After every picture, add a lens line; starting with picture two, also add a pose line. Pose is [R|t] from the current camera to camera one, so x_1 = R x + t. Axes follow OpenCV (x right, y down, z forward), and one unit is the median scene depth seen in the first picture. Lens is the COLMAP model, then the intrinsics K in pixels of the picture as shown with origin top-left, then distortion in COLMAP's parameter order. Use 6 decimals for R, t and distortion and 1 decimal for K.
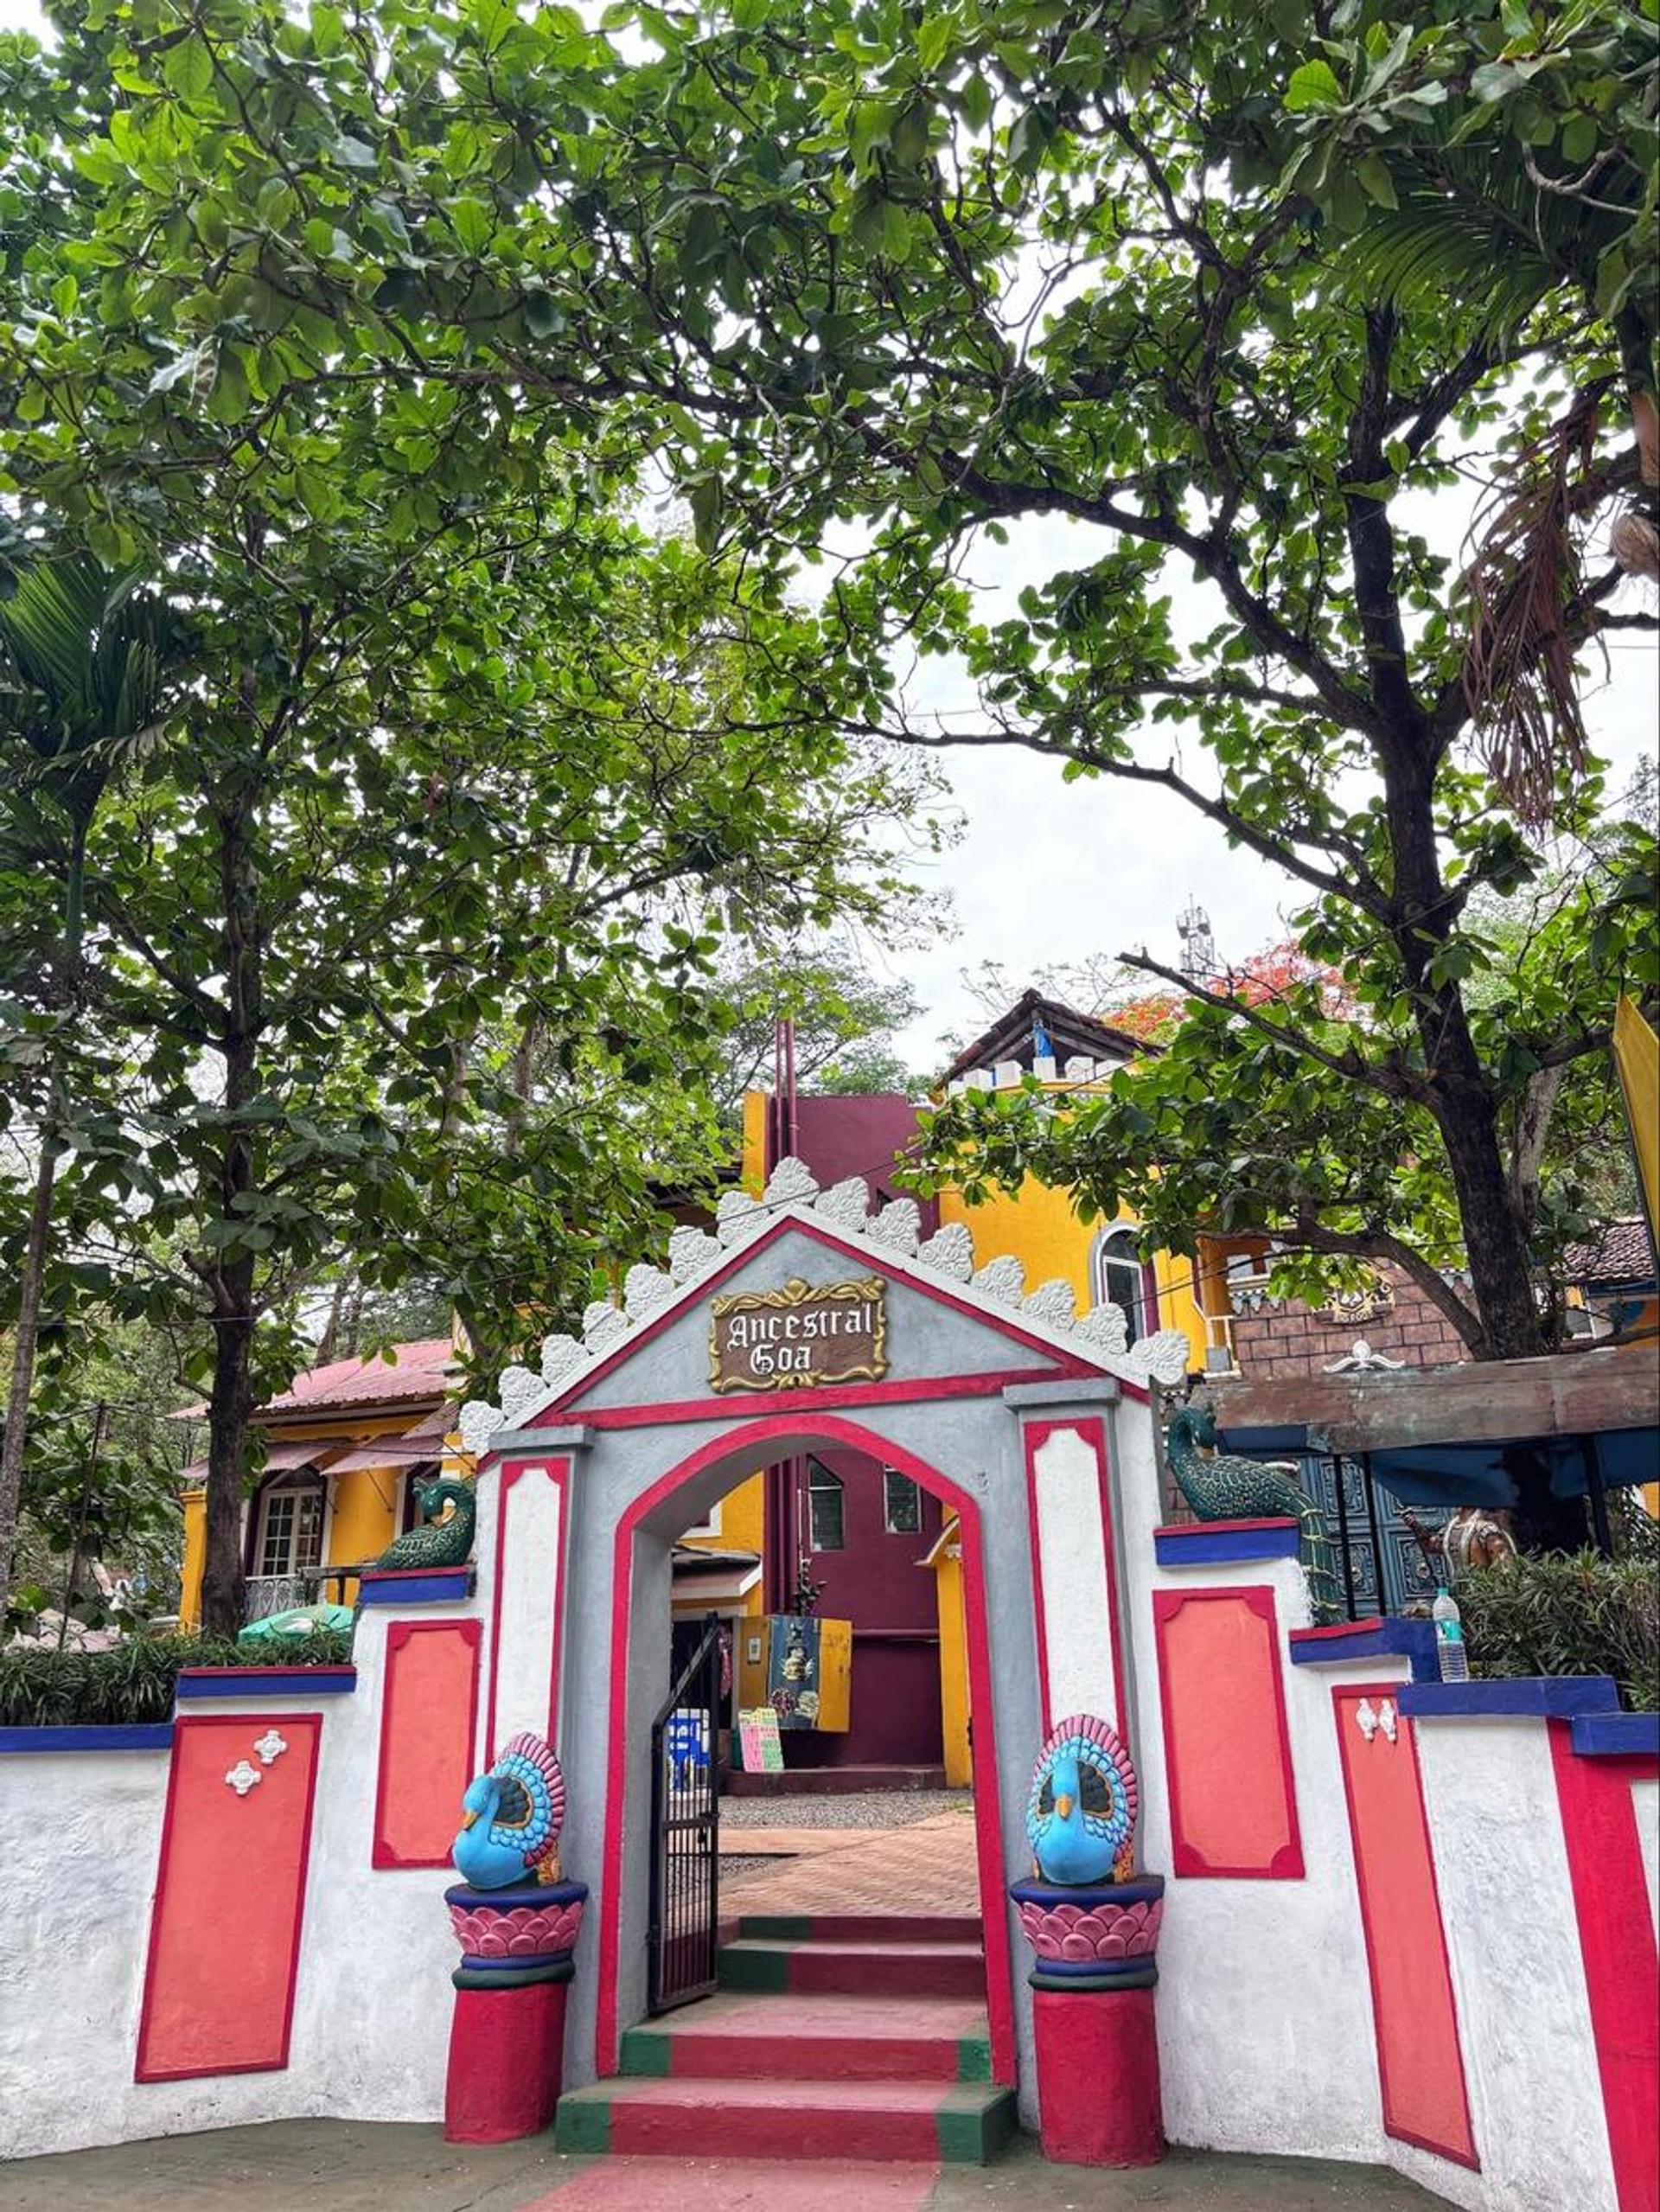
lens RADIAL K [[1792.9, 0, 828.1], [0, 1792.9, 1112.7], [0, 0, 1]] dist [0.085901, -0.007014]
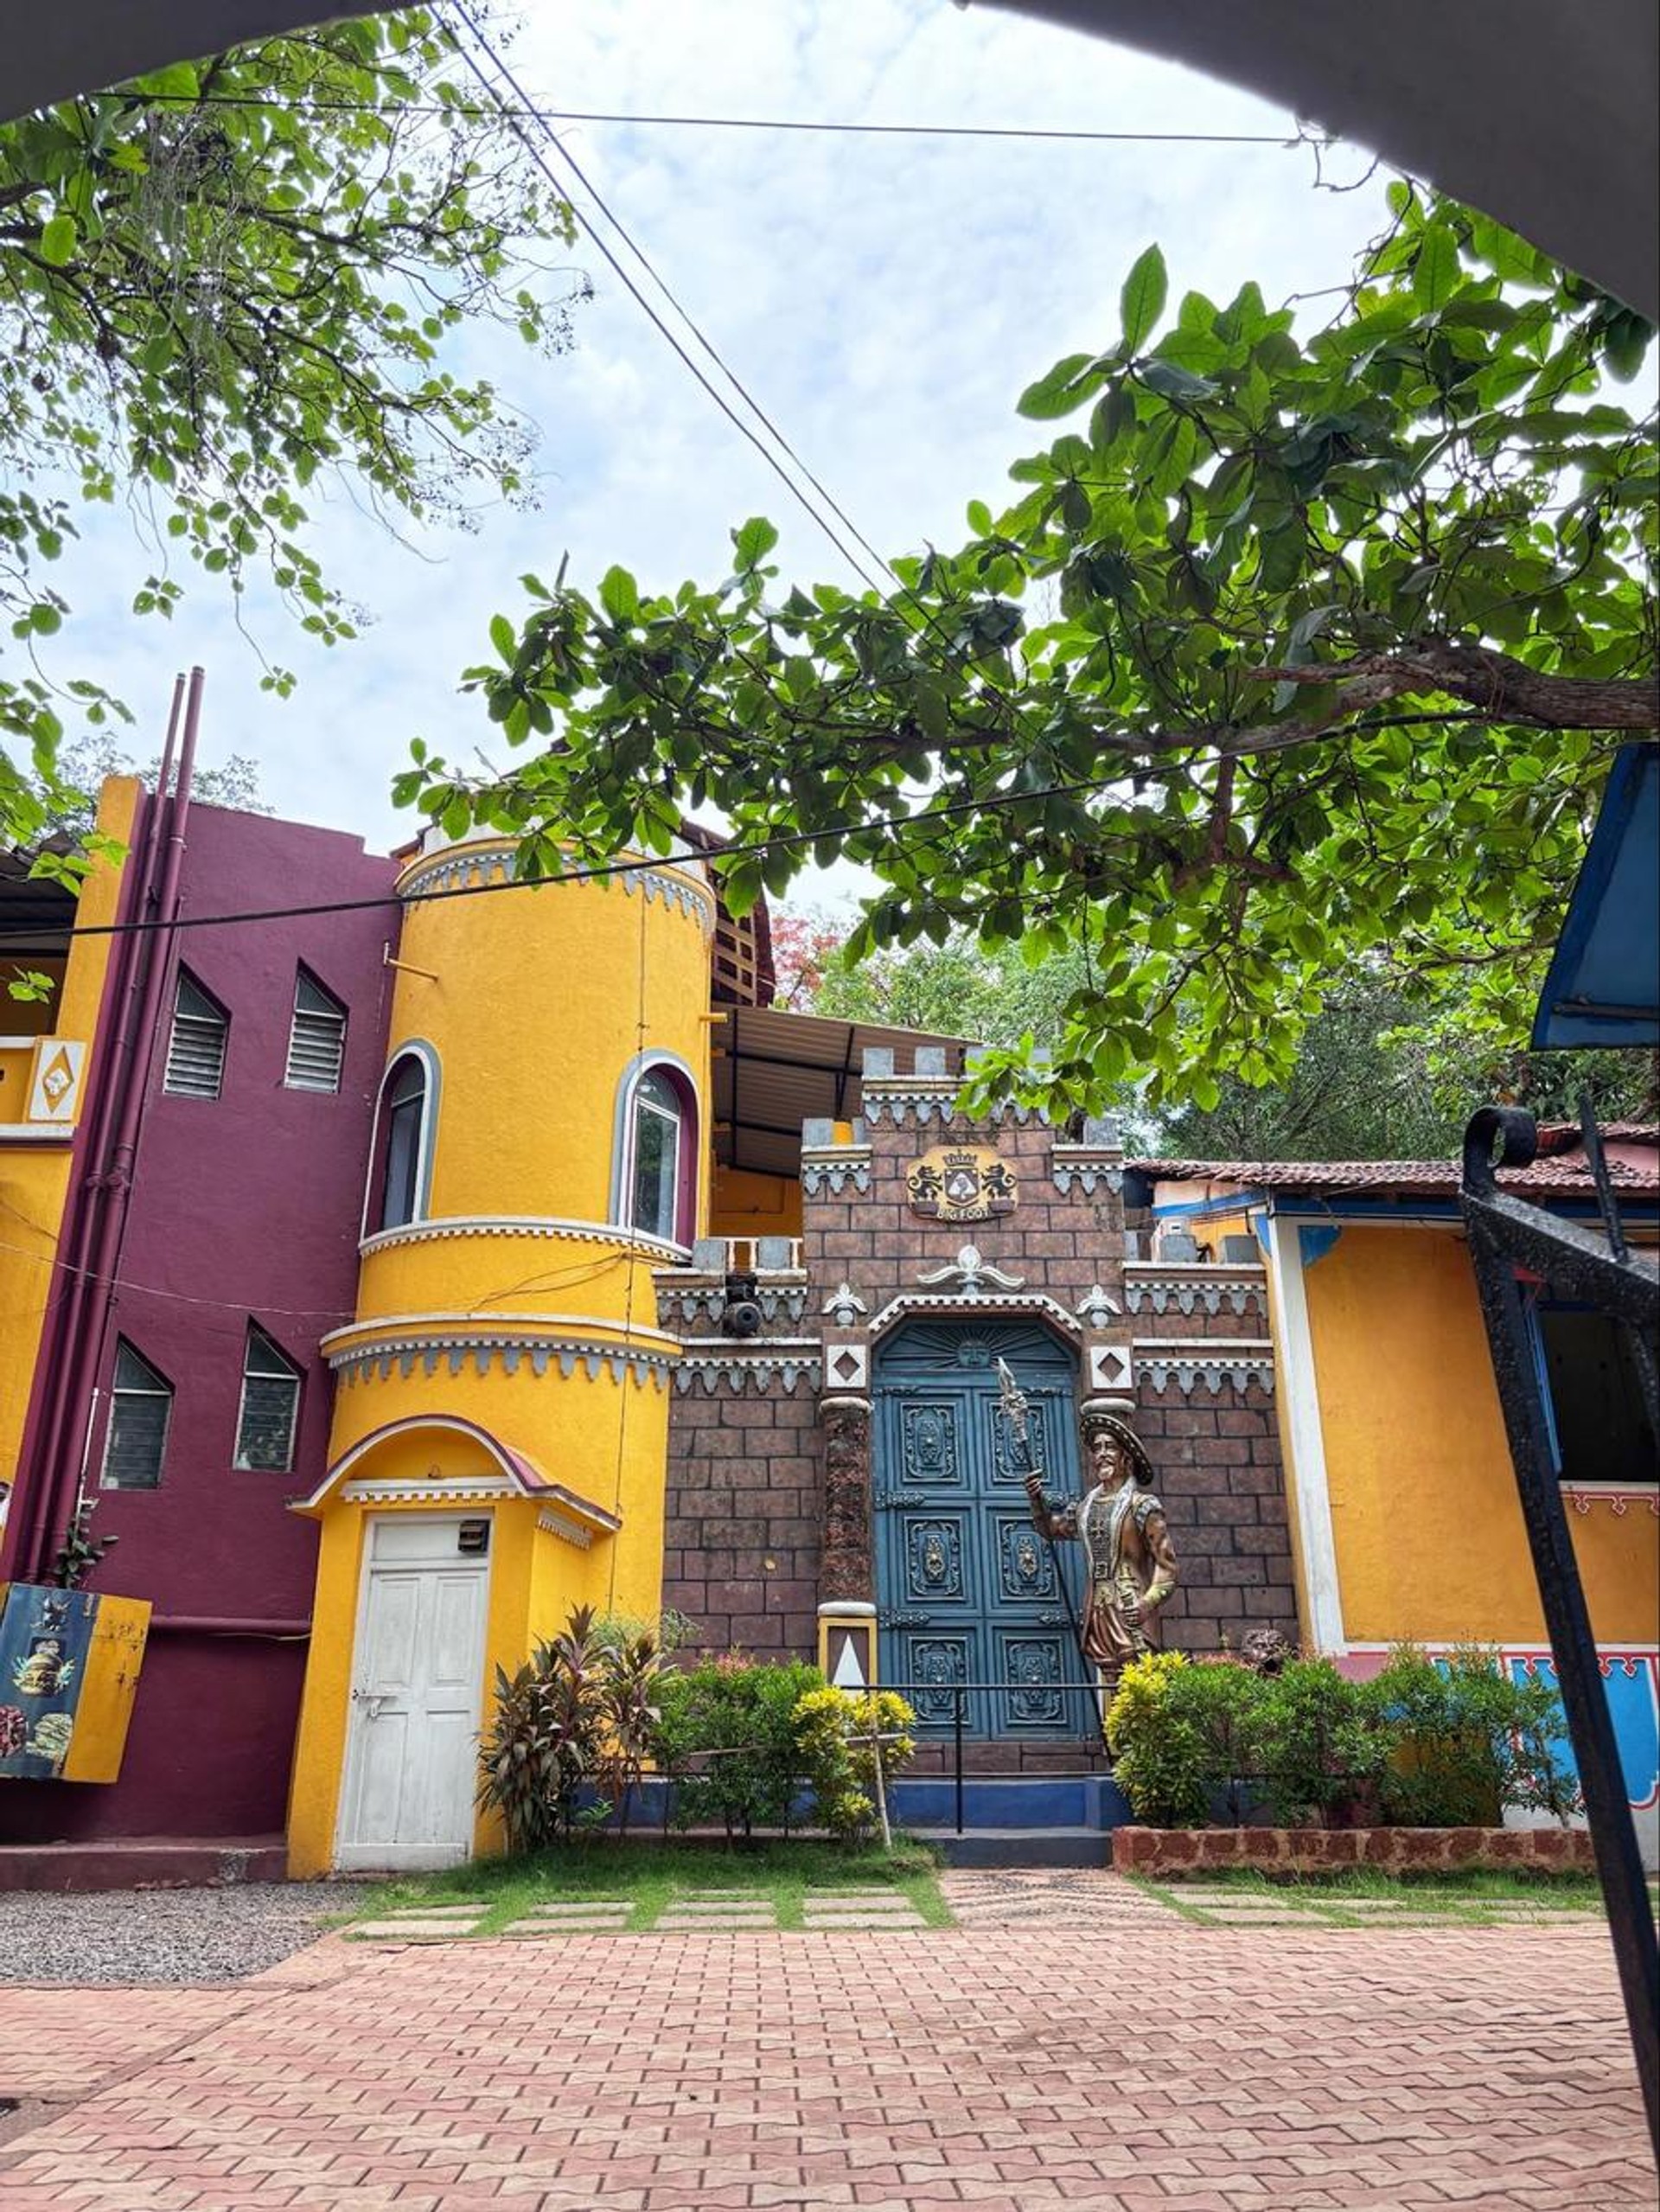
lens RADIAL K [[1792.9, 0, 824.4], [0, 1792.9, 1095.6], [0, 0, 1]] dist [0.085901, -0.007014]
pose [[0.924773, 0.158448, 0.345962, -0.018503], [-0.147725, 0.987366, -0.057330, 0.115794], [-0.350674, 0.001910, 0.936495, 0.343221]]
